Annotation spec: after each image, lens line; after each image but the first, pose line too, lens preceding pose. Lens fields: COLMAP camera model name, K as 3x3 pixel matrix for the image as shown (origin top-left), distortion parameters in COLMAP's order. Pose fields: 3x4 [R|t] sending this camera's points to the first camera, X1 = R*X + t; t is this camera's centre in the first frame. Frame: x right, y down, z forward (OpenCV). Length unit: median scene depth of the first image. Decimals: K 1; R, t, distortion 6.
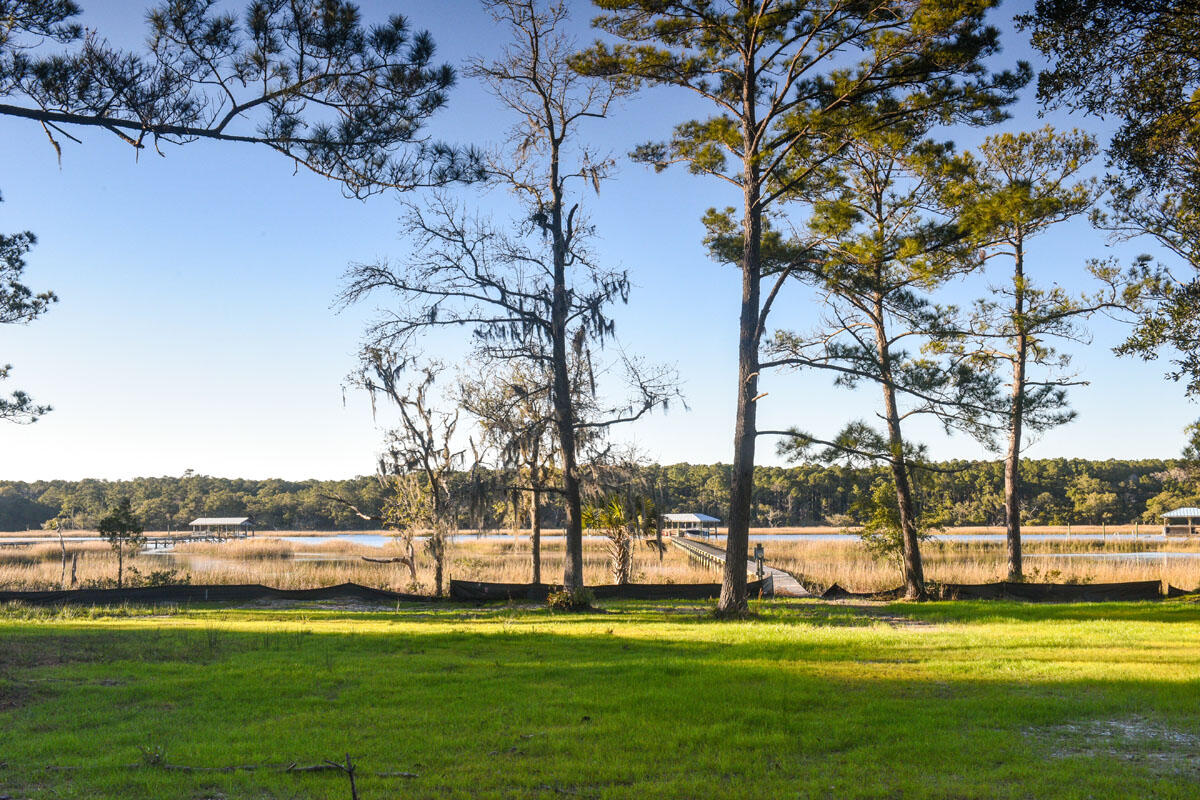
lens RADIAL K [[1256.6, 0, 594.1], [0, 1256.6, 396.6], [0, 0, 1]] dist [-0.013187, 0.000000]
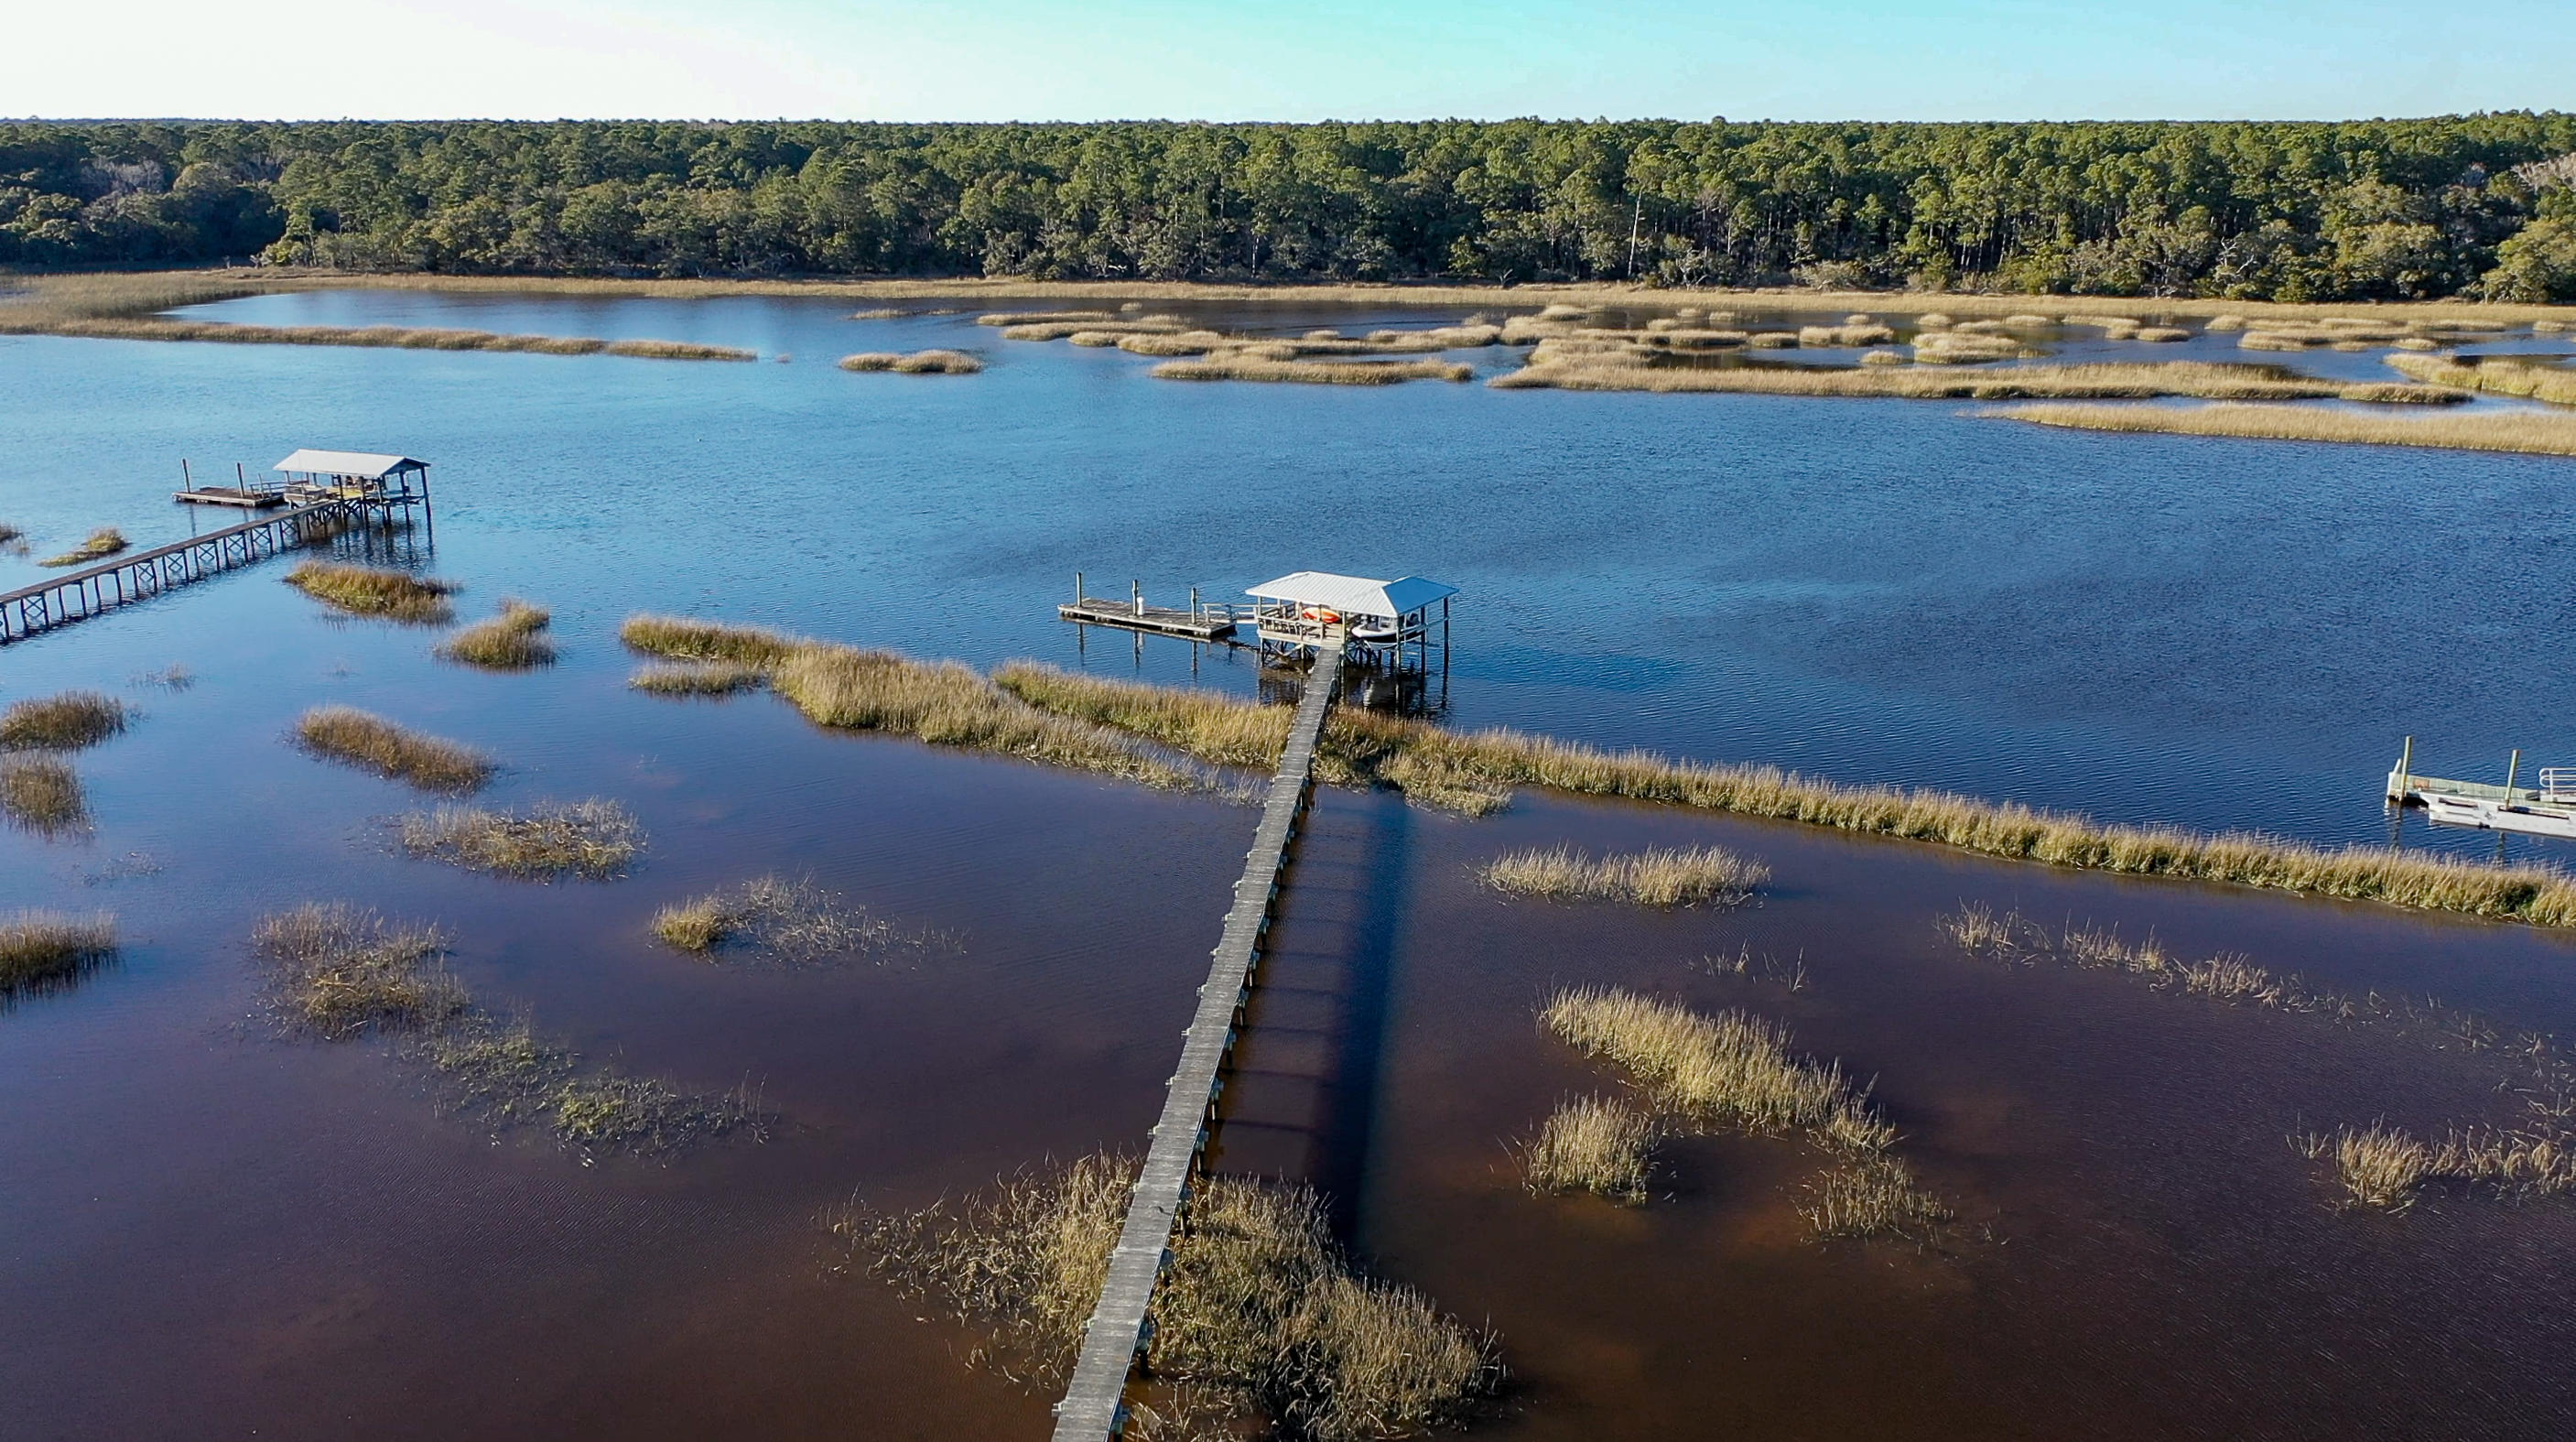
lens RADIAL K [[2135.0, 0, 1274.5], [0, 2135.0, 718.3], [0, 0, 1]] dist [0.005437, 0.018261]
pose [[0.997807, 0.023322, -0.061951, 0.372942], [0.001089, 0.929971, 0.367631, -0.476099], [0.066187, -0.366892, 0.927906, 1.603221]]
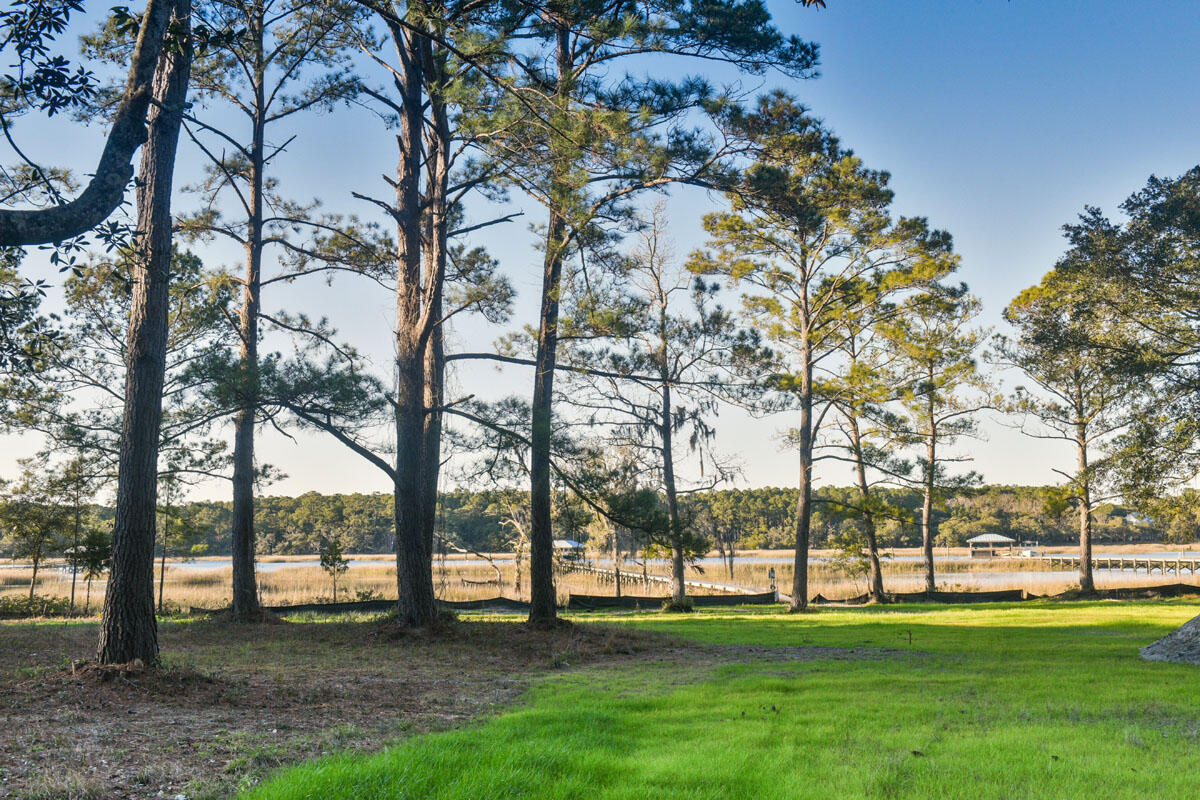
lens RADIAL K [[1256.6, 0, 598.0], [0, 1256.6, 403.2], [0, 0, 1]] dist [-0.013187, 0.000000]
pose [[0.987501, 0.012578, 0.157109, -0.285105], [-0.010464, 0.999843, -0.014279, -0.051106], [-0.157264, 0.012457, 0.987478, -0.413140]]
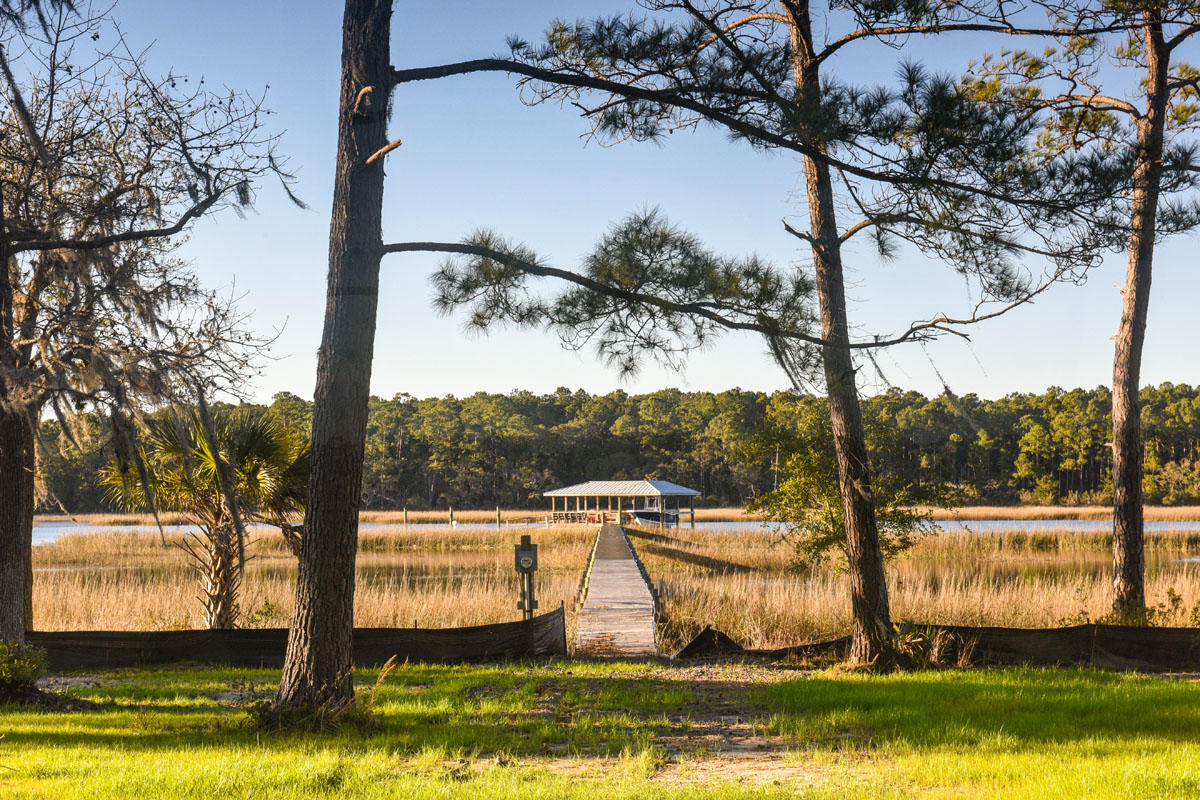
lens RADIAL K [[2288.0, 0, 601.0], [0, 2288.0, 402.9], [0, 0, 1]] dist [0.027159, 0.000000]
pose [[0.999476, 0.000367, 0.032382, 0.119655], [-0.002230, 0.998343, 0.057509, 0.024715], [-0.032307, -0.057551, 0.997820, 0.204733]]
